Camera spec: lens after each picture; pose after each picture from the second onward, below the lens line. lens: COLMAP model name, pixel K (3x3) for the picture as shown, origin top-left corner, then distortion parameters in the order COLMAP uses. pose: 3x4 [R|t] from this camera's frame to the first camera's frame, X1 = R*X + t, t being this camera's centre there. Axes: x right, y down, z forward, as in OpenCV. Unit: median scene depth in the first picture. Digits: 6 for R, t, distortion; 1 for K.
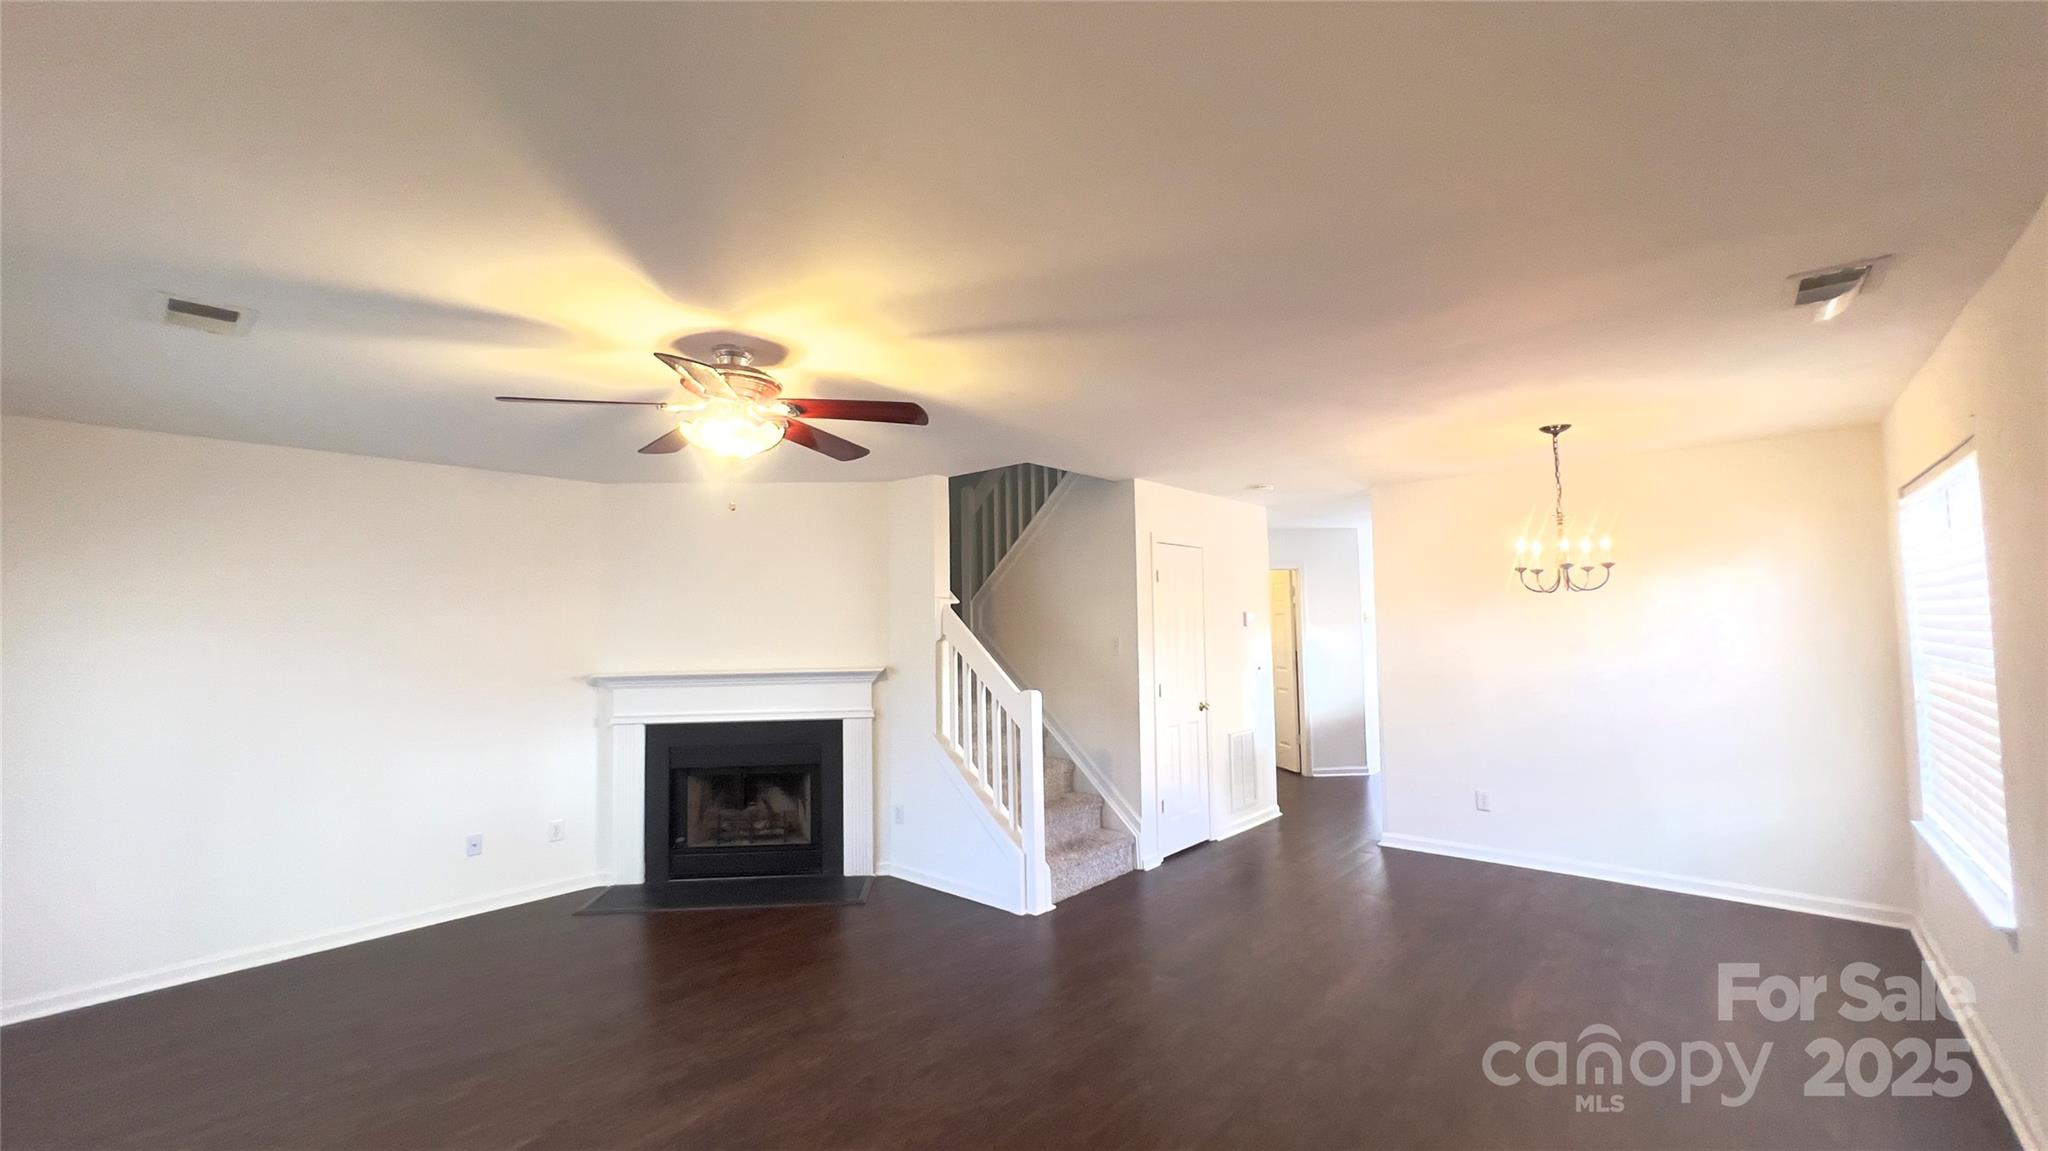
lens RADIAL K [[813.5, 0, 1018.7], [0, 813.5, 578.9], [0, 0, 1]] dist [-0.003676, 0.000691]
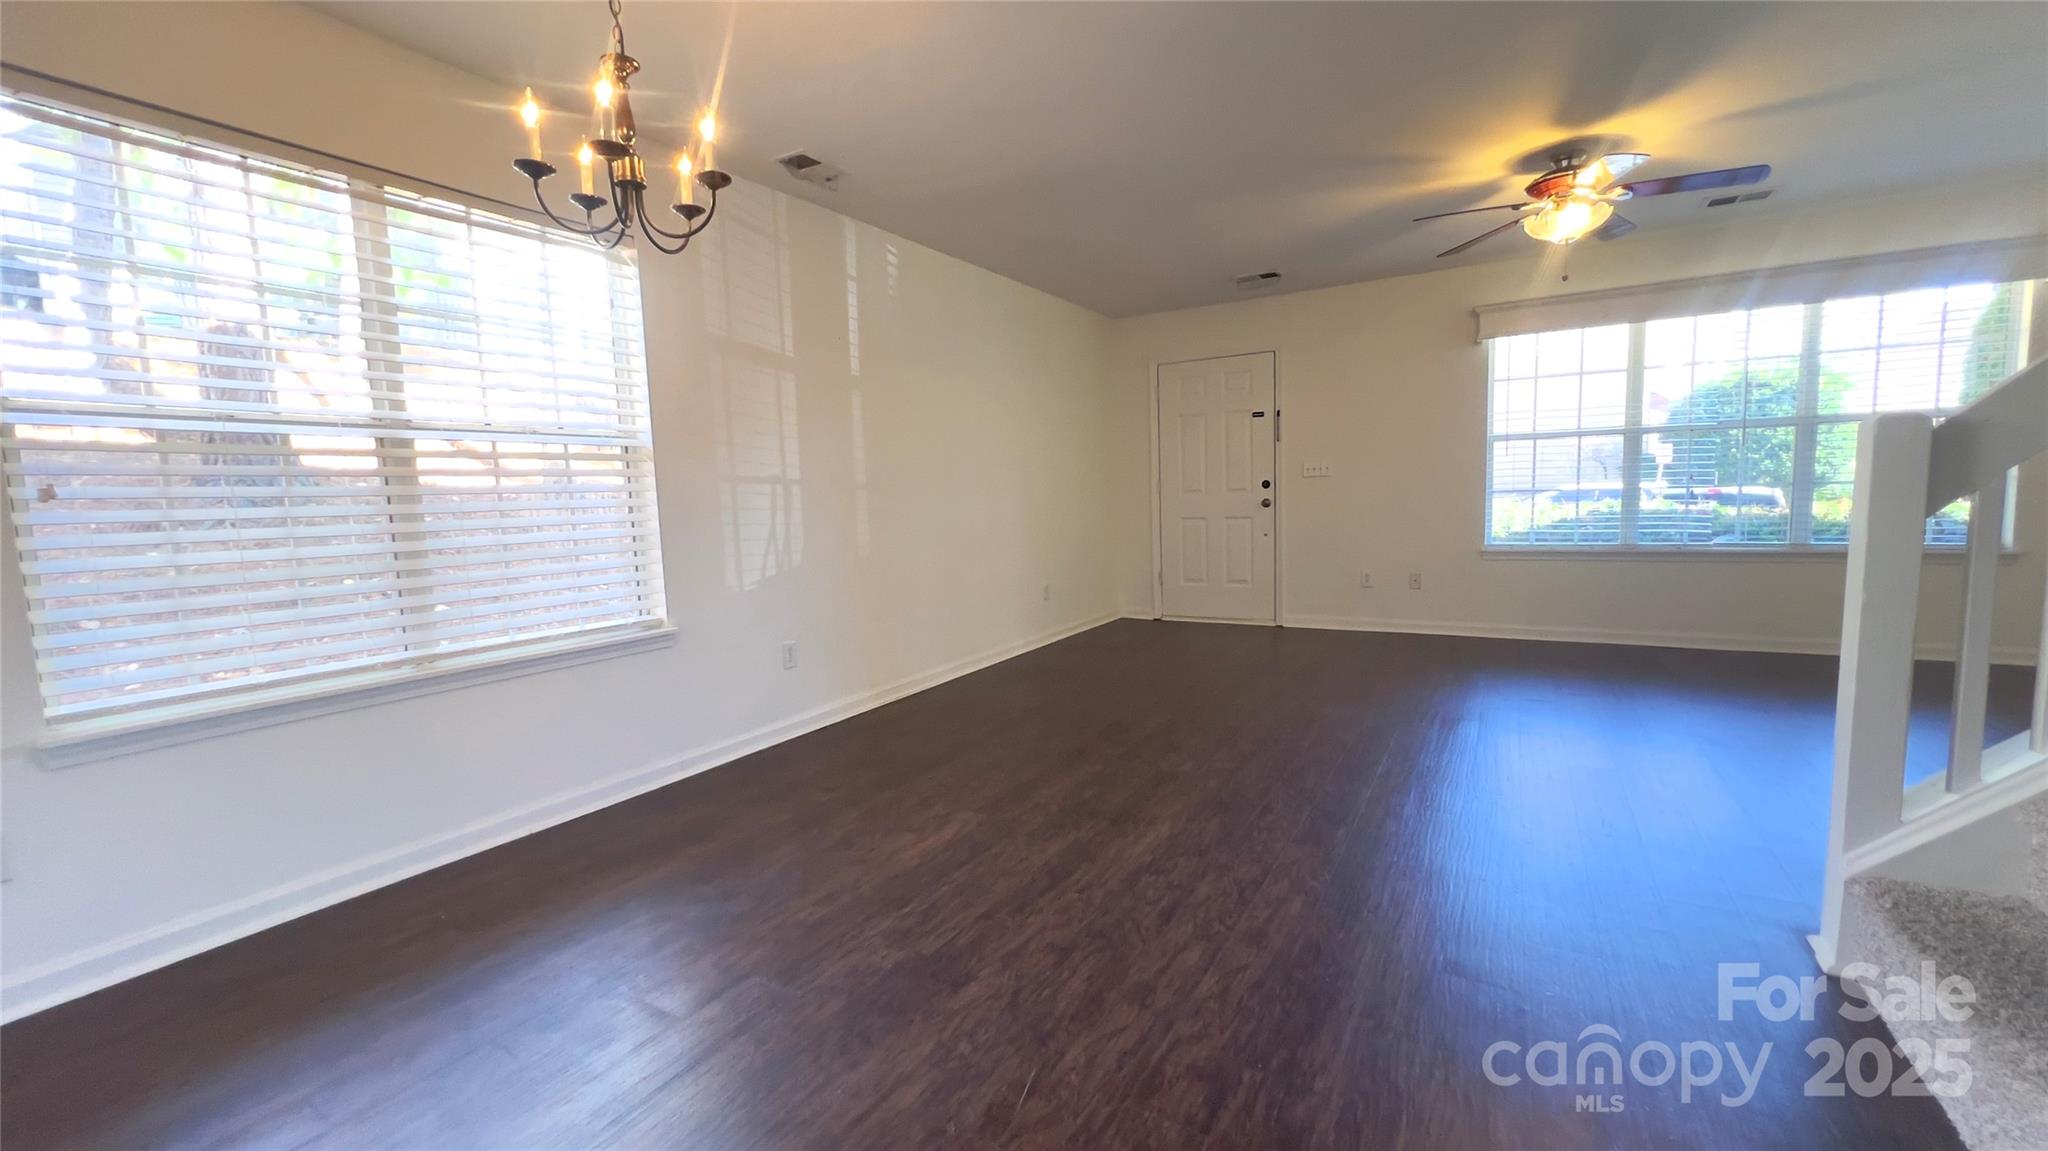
lens RADIAL K [[813.5, 0, 1012.8], [0, 813.5, 576.5], [0, 0, 1]] dist [-0.003676, 0.000691]
pose [[-0.983392, 0.069363, -0.167719, 0.420925], [0.061858, 0.996853, 0.049573, 0.148095], [0.170629, 0.038375, -0.984588, 1.139729]]
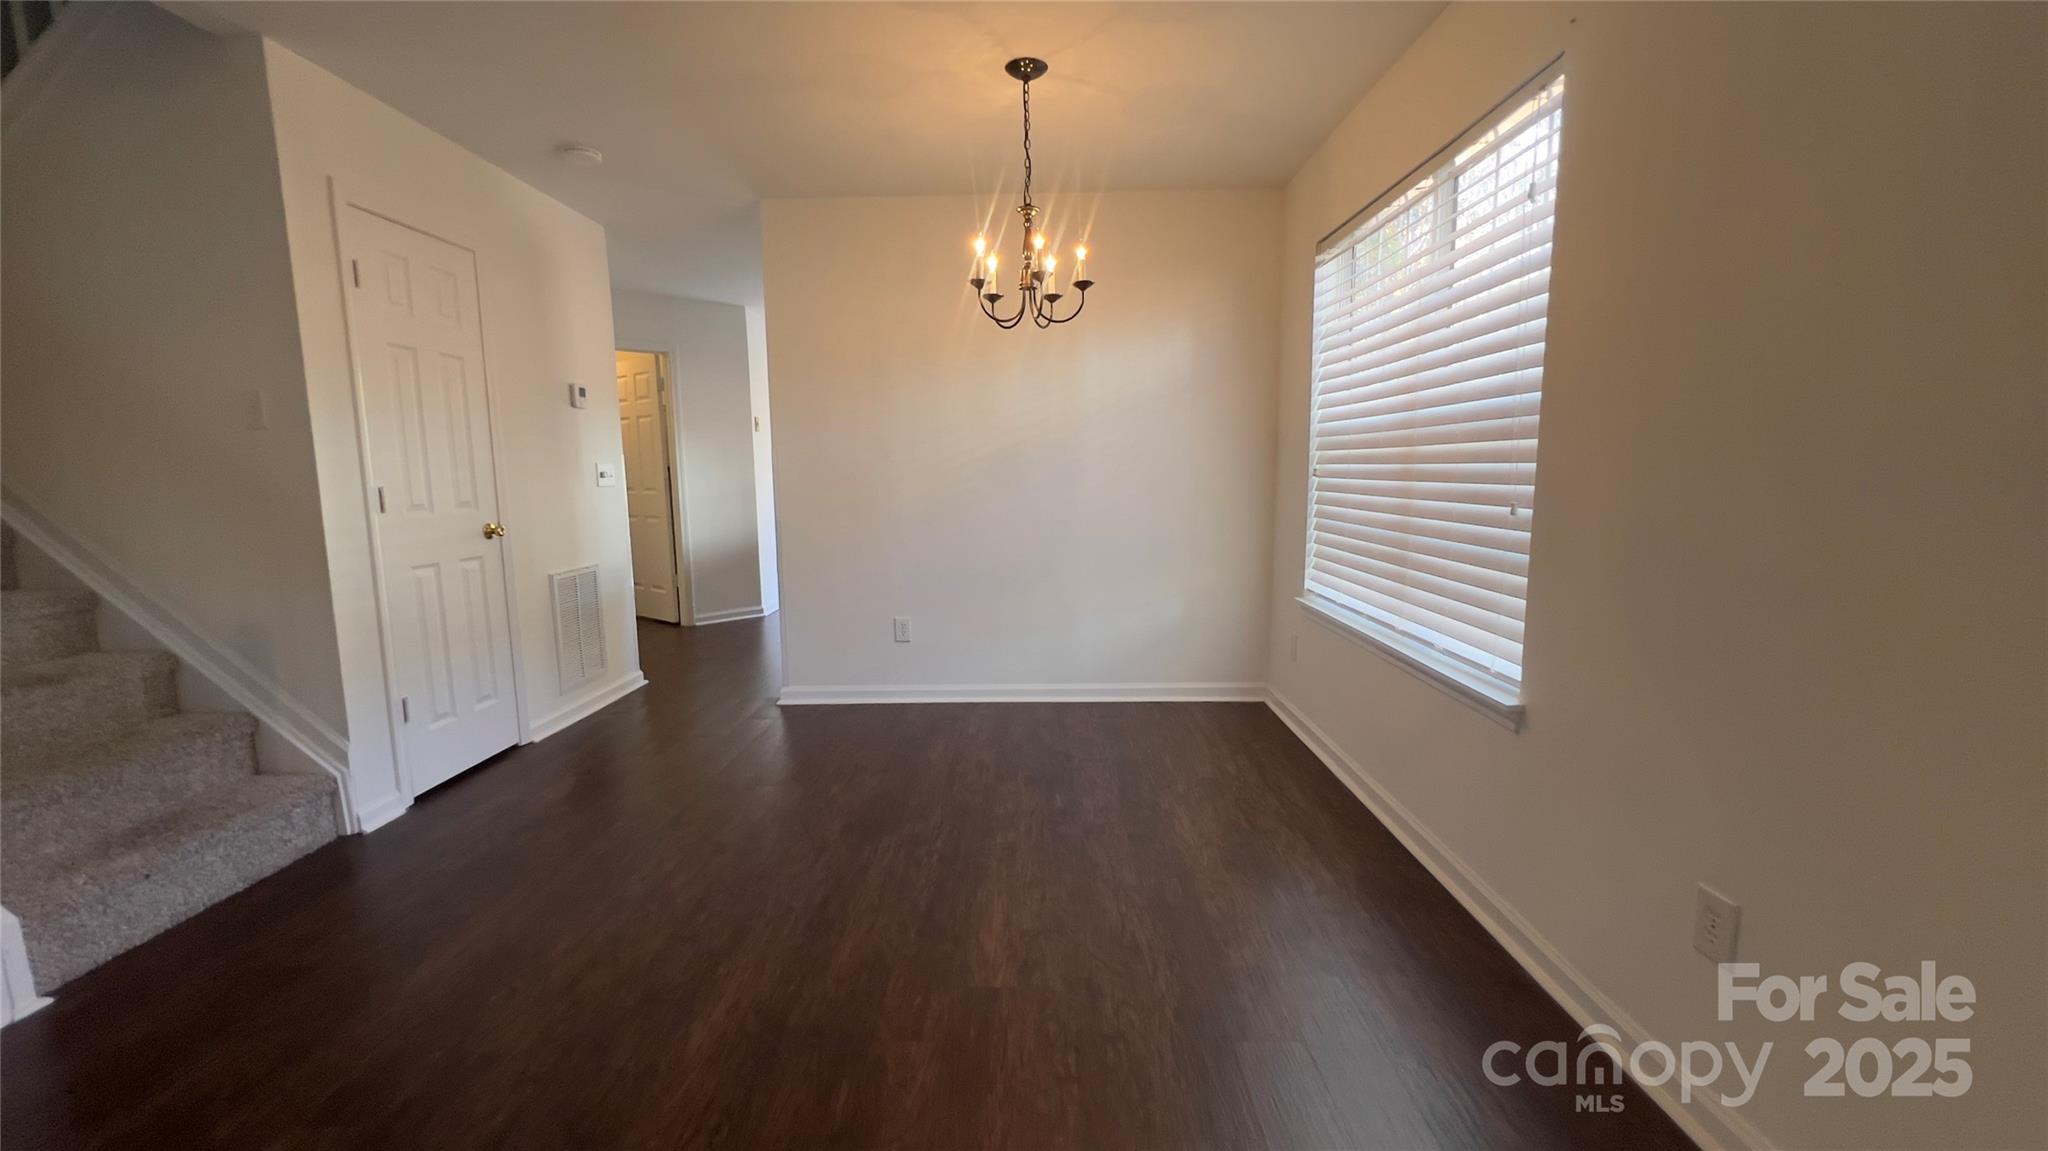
lens RADIAL K [[813.5, 0, 1015.9], [0, 813.5, 578.8], [0, 0, 1]] dist [-0.003676, 0.000691]
pose [[0.760385, -0.080481, 0.644467, 0.149476], [-0.037326, 0.985237, 0.167076, 0.087838], [-0.648400, -0.151098, 0.746155, 0.346395]]
